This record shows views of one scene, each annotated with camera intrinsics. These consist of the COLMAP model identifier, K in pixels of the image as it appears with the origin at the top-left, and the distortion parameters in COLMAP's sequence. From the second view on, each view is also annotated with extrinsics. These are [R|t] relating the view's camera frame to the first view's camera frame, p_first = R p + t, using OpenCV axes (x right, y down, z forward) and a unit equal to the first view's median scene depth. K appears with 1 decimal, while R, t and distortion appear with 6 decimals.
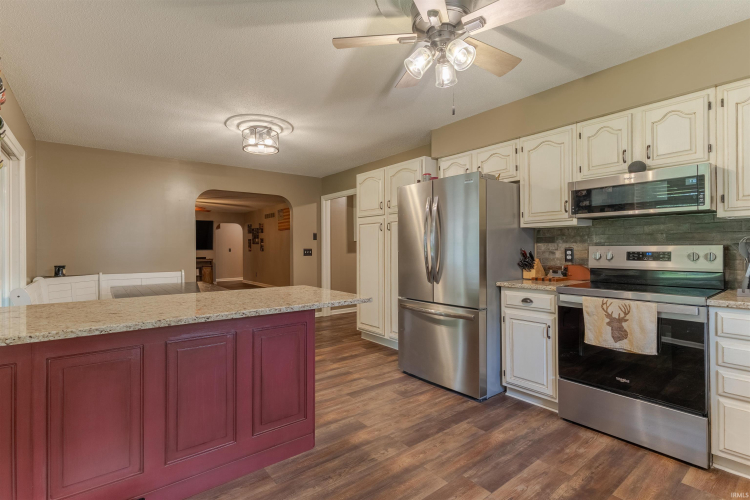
lens RADIAL K [[360.2, 0, 377.8], [0, 360.2, 247.8], [0, 0, 1]] dist [0.001692, -0.000249]
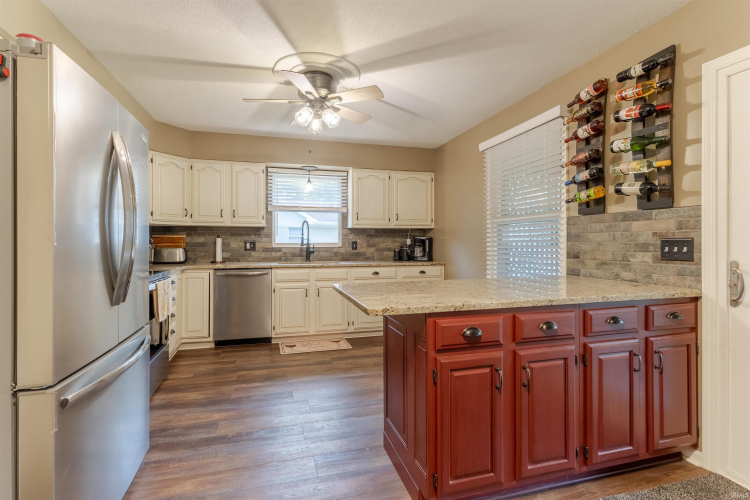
lens RADIAL K [[360.2, 0, 374.5], [0, 360.2, 243.6], [0, 0, 1]] dist [0.001692, -0.000249]
pose [[-0.924315, 0.007684, 0.381553, -0.458168], [0.008441, 0.999964, 0.000310, 0.016814], [-0.381537, 0.003507, -0.924347, 1.660166]]
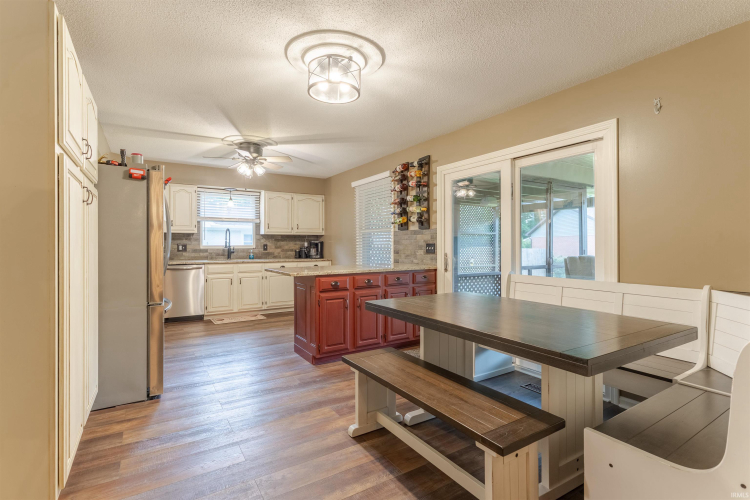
lens RADIAL K [[360.2, 0, 373.0], [0, 360.2, 244.3], [0, 0, 1]] dist [0.001692, -0.000249]
pose [[-0.993974, 0.009643, 0.109194, -0.685649], [0.009527, 0.999953, -0.001583, 0.016704], [-0.109205, -0.000533, -0.994019, 2.442572]]
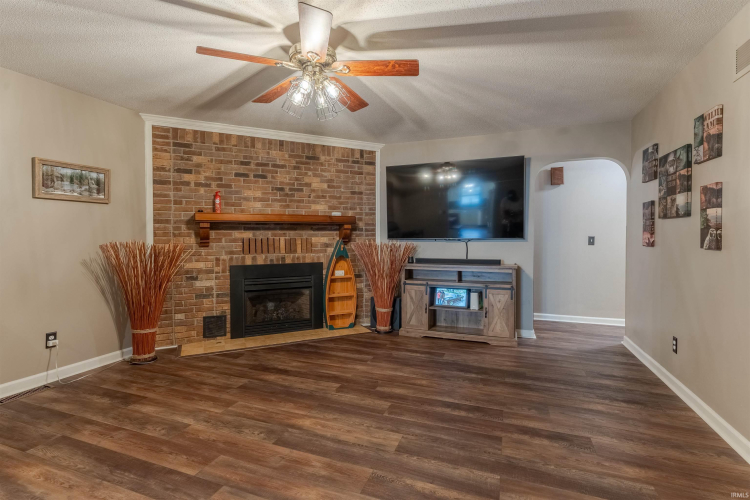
lens RADIAL K [[360.2, 0, 374.2], [0, 360.2, 242.6], [0, 0, 1]] dist [0.001692, -0.000249]
pose [[0.505153, 0.018206, -0.862837, -1.173665], [-0.006986, 0.999831, 0.017007, 0.016366], [0.863001, -0.002563, 0.505195, 3.552627]]
